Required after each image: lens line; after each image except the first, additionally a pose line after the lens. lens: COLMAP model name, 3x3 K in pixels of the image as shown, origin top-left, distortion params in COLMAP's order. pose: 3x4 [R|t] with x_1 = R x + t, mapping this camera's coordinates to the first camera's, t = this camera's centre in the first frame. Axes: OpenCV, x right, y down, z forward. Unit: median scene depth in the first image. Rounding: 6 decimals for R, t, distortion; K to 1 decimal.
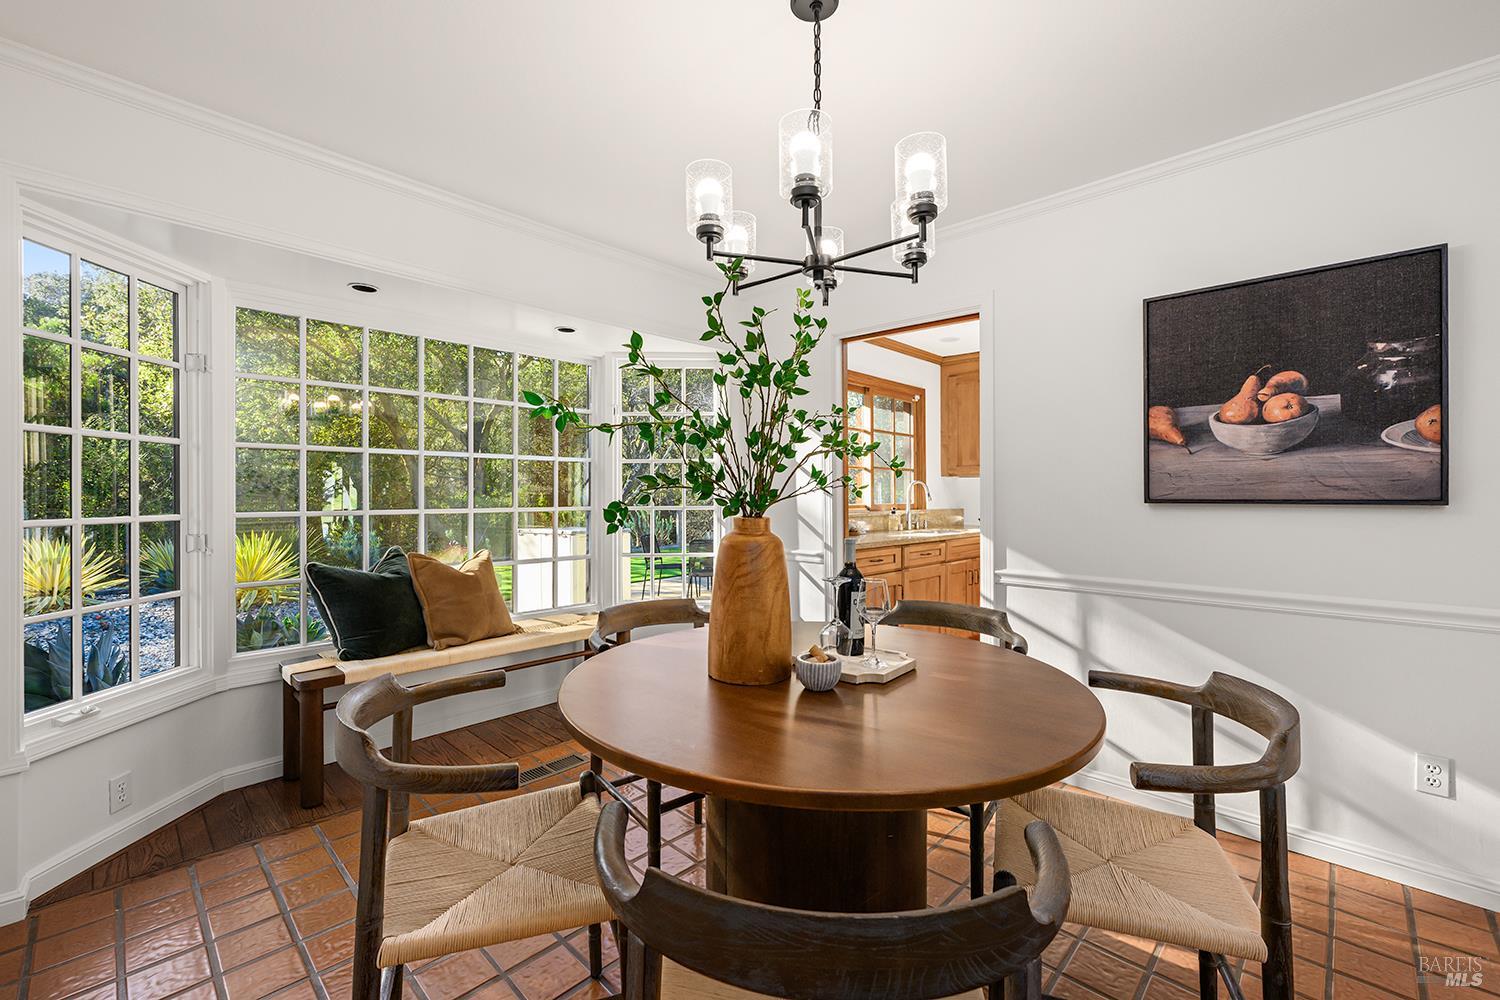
lens RADIAL K [[601.2, 0, 751.0], [0, 601.2, 496.7], [0, 0, 1]] dist [0.000370, 0.000117]
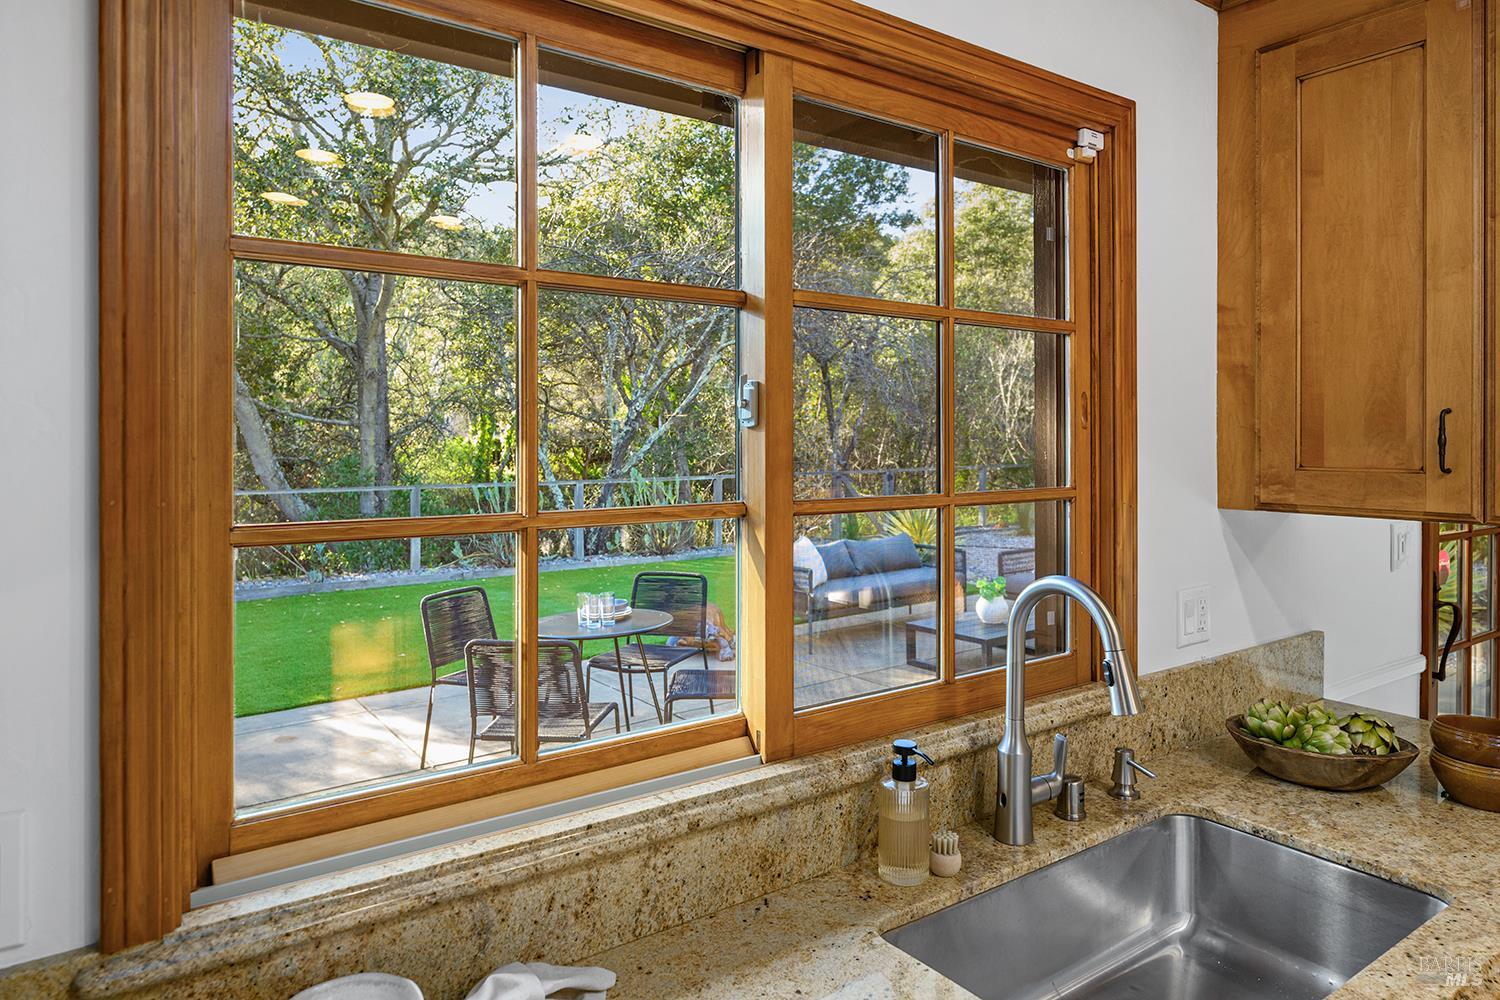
lens RADIAL K [[940.1, 0, 751.8], [0, 940.1, 438.3], [0, 0, 1]] dist [-0.007042, 0.002541]
pose [[0.983040, 0.001672, -0.183385, 0.211291], [-0.000964, 0.999992, 0.003952, -0.061674], [0.183390, -0.003708, 0.983033, 0.632965]]
